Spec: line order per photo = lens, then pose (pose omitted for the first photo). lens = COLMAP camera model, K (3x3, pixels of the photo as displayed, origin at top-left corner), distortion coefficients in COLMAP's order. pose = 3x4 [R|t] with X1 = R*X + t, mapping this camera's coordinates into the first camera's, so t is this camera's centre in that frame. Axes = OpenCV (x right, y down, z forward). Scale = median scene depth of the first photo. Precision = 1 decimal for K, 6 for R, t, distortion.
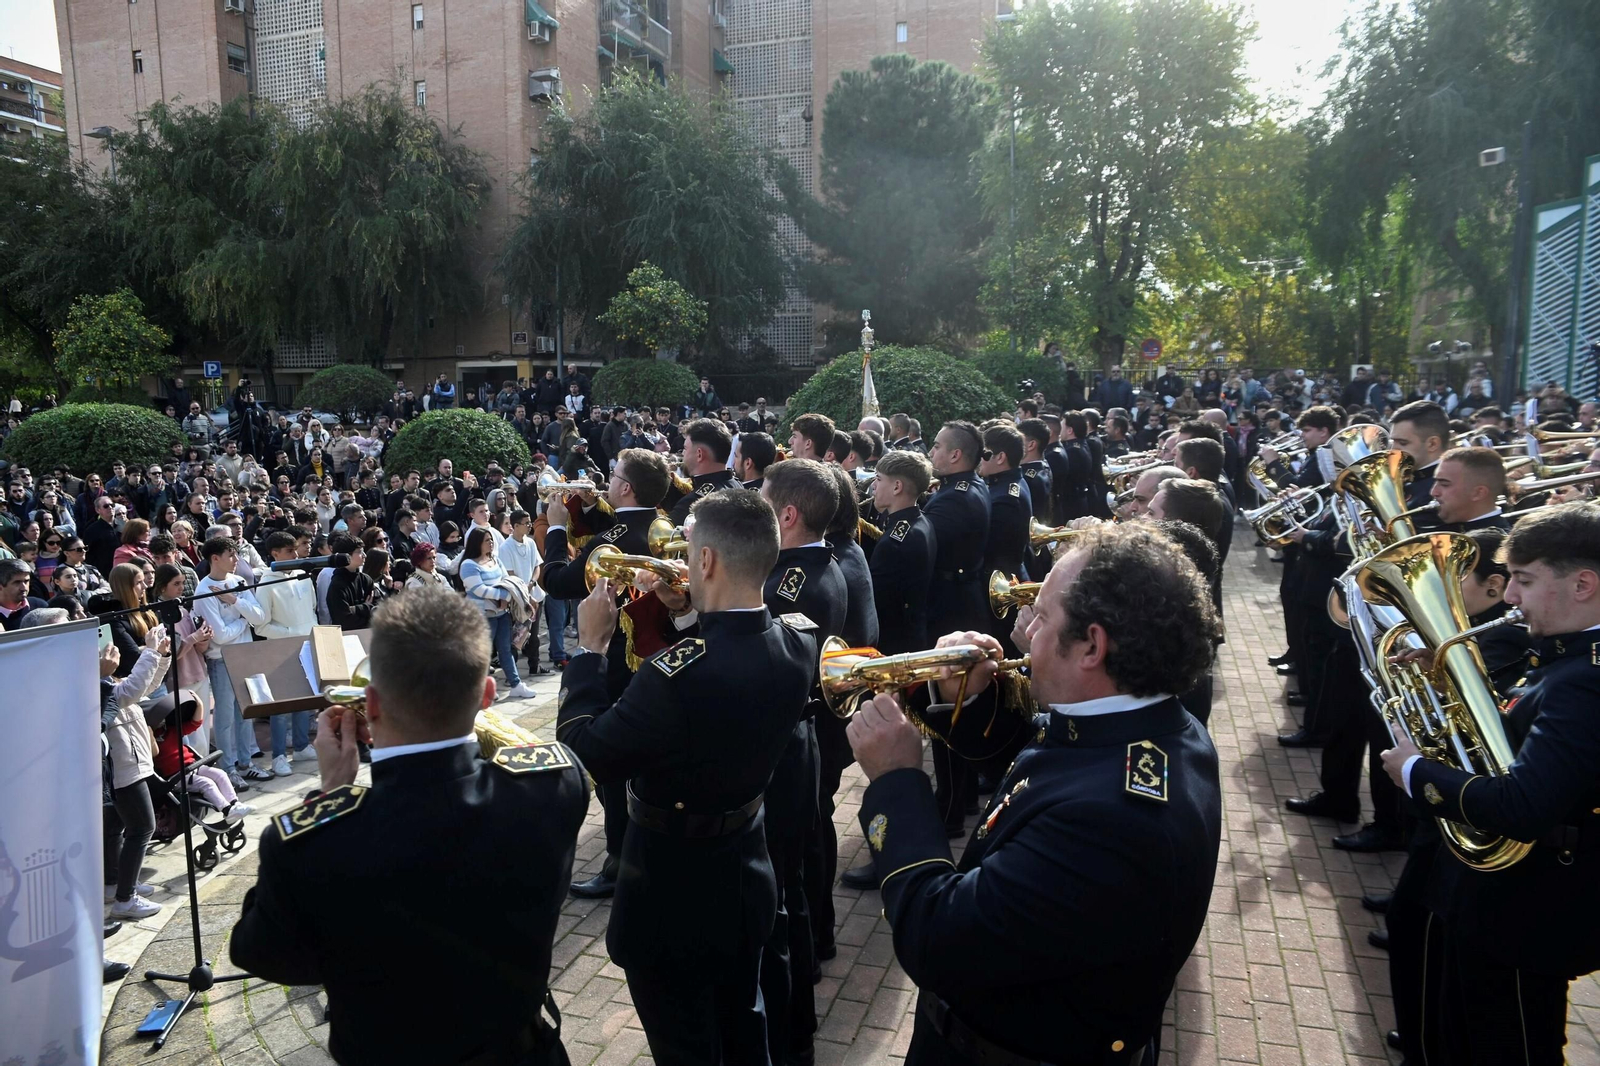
lens RADIAL K [[1064.0, 0, 800.0], [0, 1064.0, 533.0], [0, 0, 1]] dist [-0.112490, 0.084968]
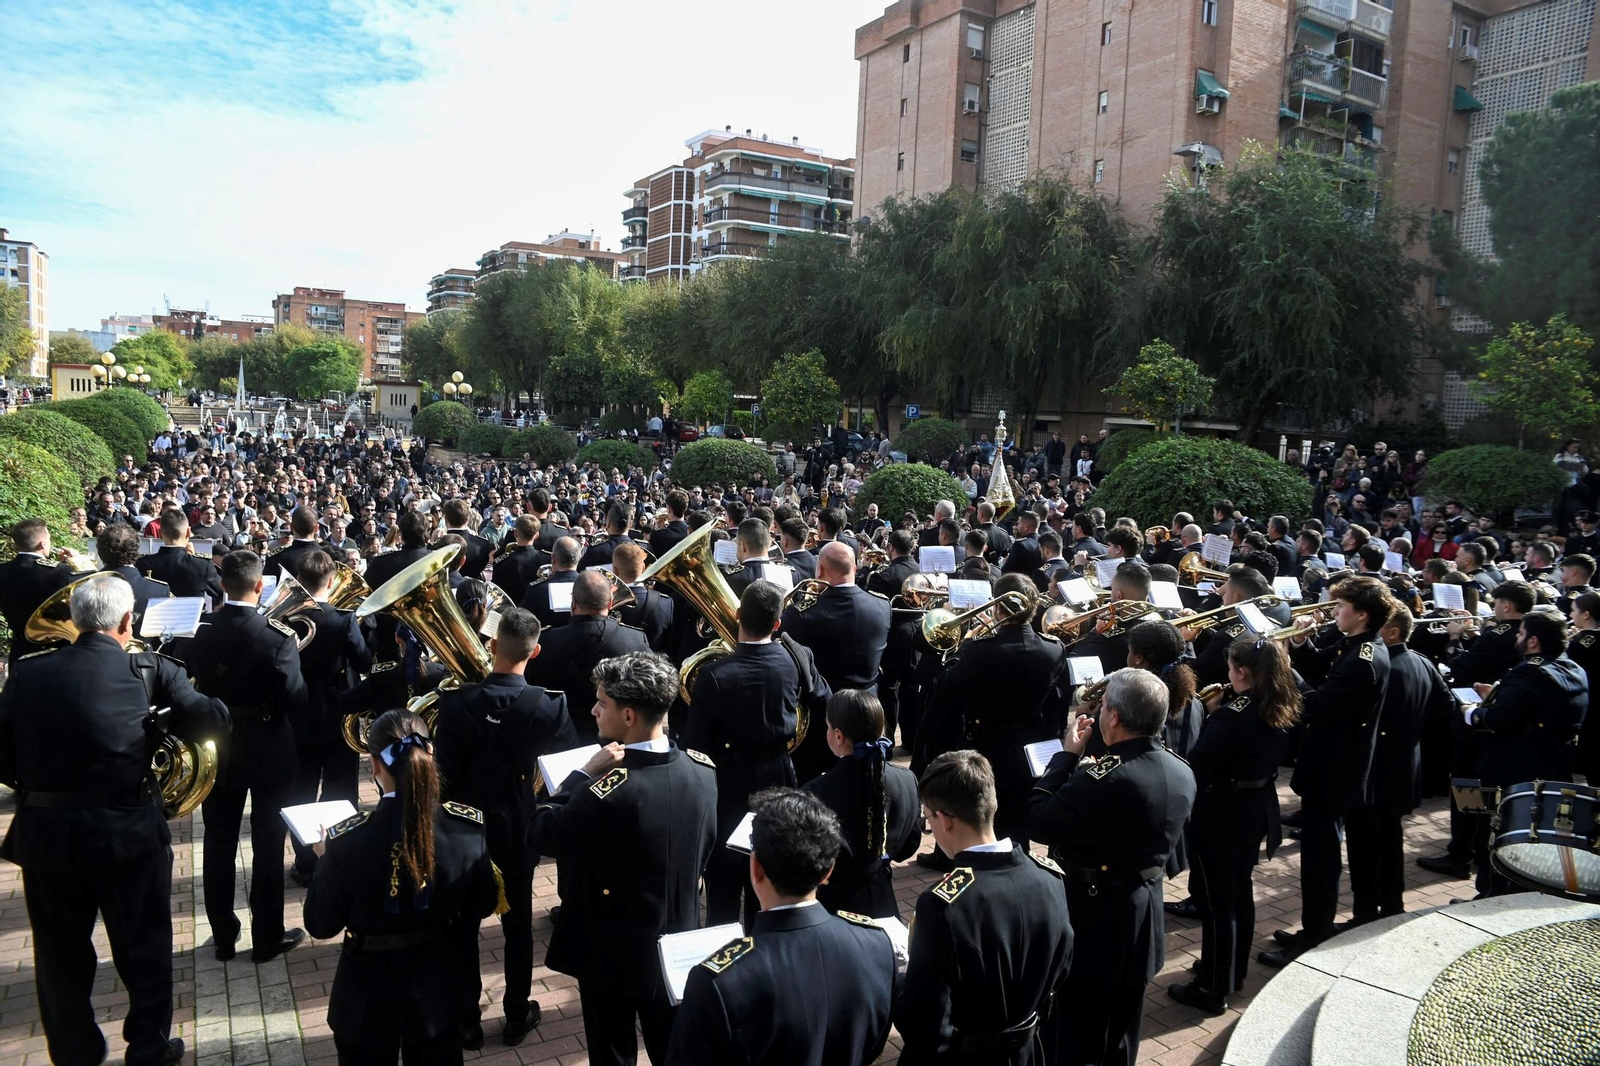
lens RADIAL K [[1064.0, 0, 800.0], [0, 1064.0, 533.0], [0, 0, 1]] dist [-0.112490, 0.084968]
pose [[0.757435, 0.115066, -0.642691, 0.149334], [-0.143940, 0.989558, 0.007531, -0.011859], [0.636846, 0.086805, 0.766089, -0.007403]]
